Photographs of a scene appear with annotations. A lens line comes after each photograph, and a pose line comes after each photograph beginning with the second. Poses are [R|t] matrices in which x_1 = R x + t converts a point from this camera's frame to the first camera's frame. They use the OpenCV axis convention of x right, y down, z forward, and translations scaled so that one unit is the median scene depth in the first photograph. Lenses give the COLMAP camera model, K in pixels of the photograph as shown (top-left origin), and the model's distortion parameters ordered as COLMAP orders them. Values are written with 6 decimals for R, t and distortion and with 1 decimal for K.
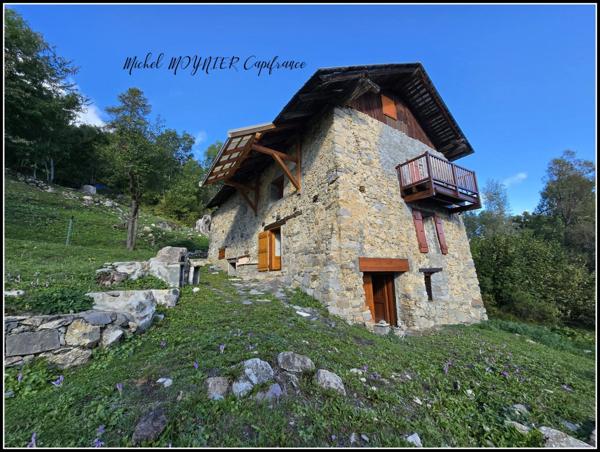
lens RADIAL K [[242.6, 0, 299.3], [0, 242.6, 233.6], [0, 0, 1]] dist [-0.000119, -0.000028]
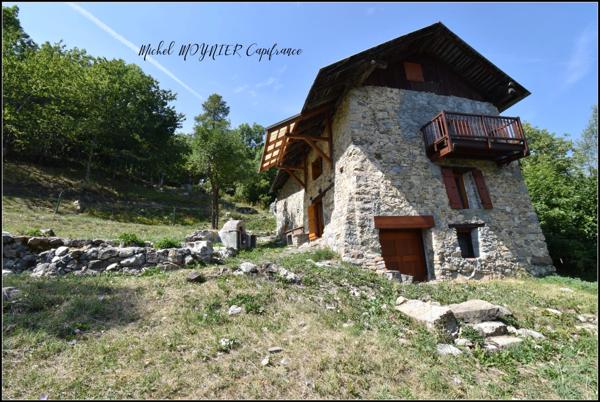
lens RADIAL K [[264.6, 0, 300.0], [0, 264.6, 201.0], [0, 0, 1]] dist [-0.000090, -0.000044]
pose [[0.944822, -0.104168, -0.310581, 0.241004], [0.087638, 0.993913, -0.066750, 0.061800], [0.315644, 0.035849, 0.948200, -0.225586]]
